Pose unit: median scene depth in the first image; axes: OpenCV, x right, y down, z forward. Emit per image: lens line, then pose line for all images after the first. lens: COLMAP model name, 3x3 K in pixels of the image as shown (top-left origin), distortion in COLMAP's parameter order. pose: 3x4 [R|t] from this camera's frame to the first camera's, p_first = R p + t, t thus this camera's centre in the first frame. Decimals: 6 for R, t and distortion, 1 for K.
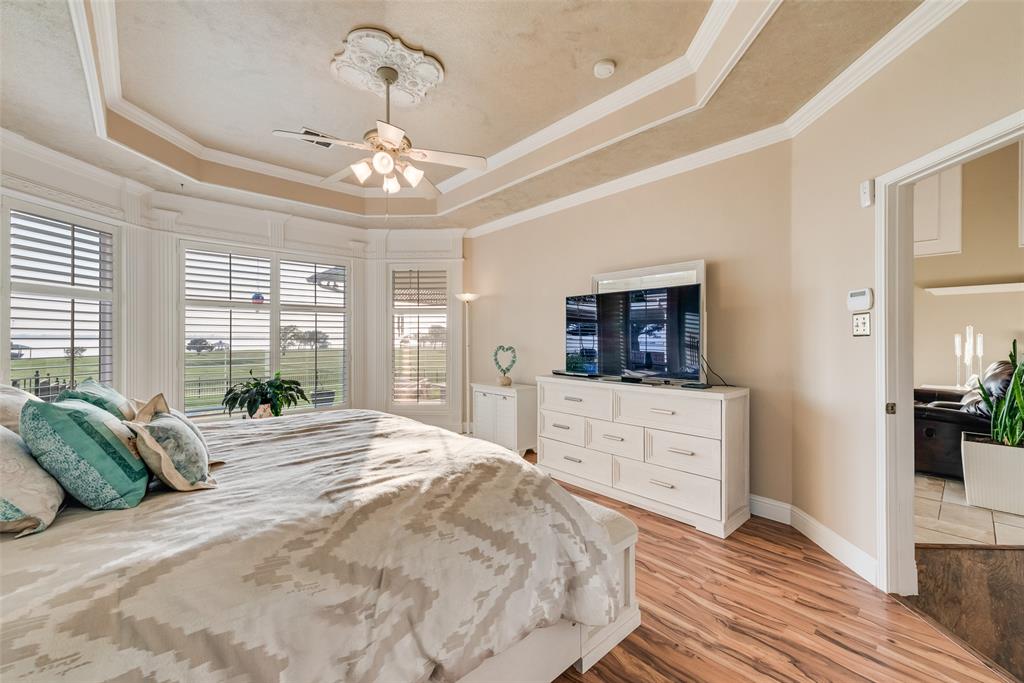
lens RADIAL K [[405.8, 0, 514.9], [0, 405.8, 339.1], [0, 0, 1]] dist [-0.009249, -0.000261]
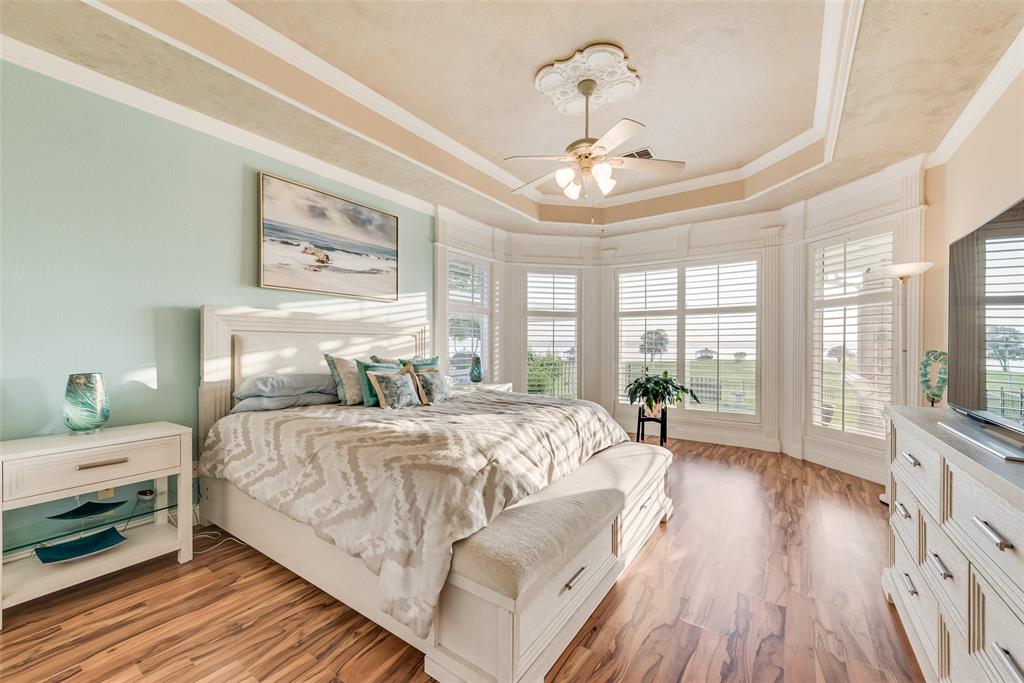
lens RADIAL K [[405.5, 0, 512.2], [0, 405.5, 344.6], [0, 0, 1]] dist [0.010833, -0.000586]
pose [[0.211287, -0.001887, -0.977422, 0.444647], [-0.004354, 0.999986, -0.002872, 0.014751], [0.977414, 0.004862, 0.211276, 0.381494]]
